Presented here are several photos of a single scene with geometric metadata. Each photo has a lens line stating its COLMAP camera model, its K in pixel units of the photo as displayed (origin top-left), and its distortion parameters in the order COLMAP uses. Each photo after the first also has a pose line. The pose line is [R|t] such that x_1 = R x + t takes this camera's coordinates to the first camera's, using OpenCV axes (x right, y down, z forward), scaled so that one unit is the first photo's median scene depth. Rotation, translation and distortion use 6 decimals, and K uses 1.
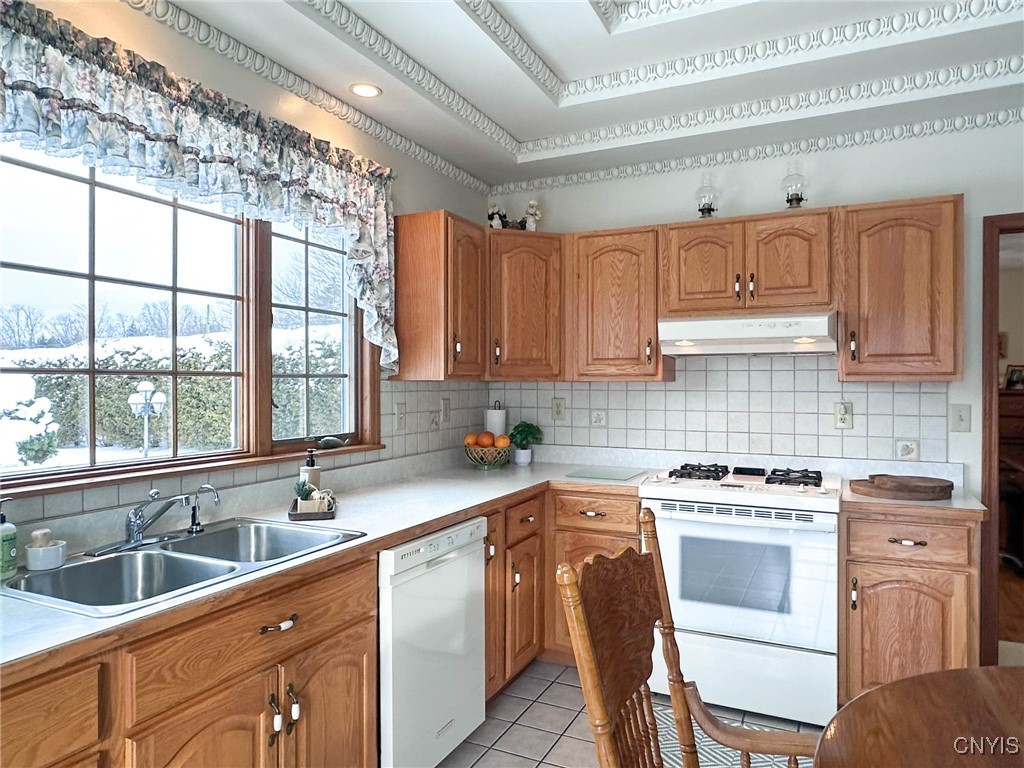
lens RADIAL K [[730.6, 0, 512.9], [0, 730.6, 379.0], [0, 0, 1]] dist [-0.001667, 0.003186]
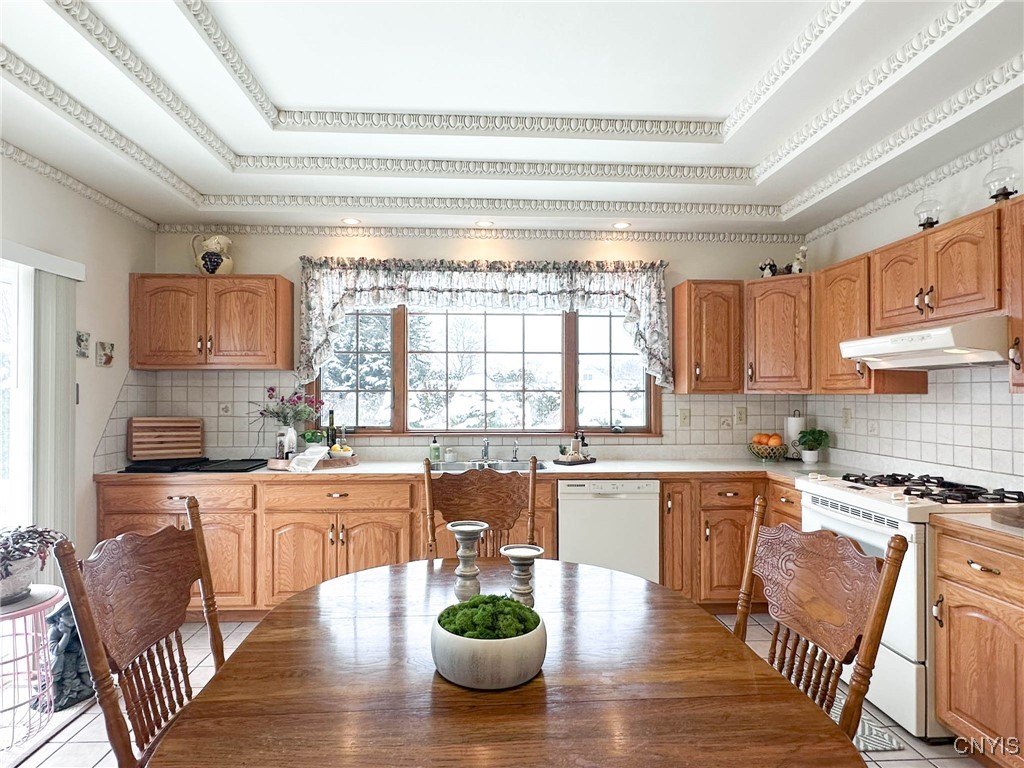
lens RADIAL K [[591.2, 0, 419.0], [0, 591.2, 381.9], [0, 0, 1]] dist [-0.003364, 0.000244]
pose [[0.355121, -0.021704, -0.934568, 0.921174], [0.003031, 0.999752, -0.022066, 0.002869], [0.934816, 0.005004, 0.355098, 0.062695]]
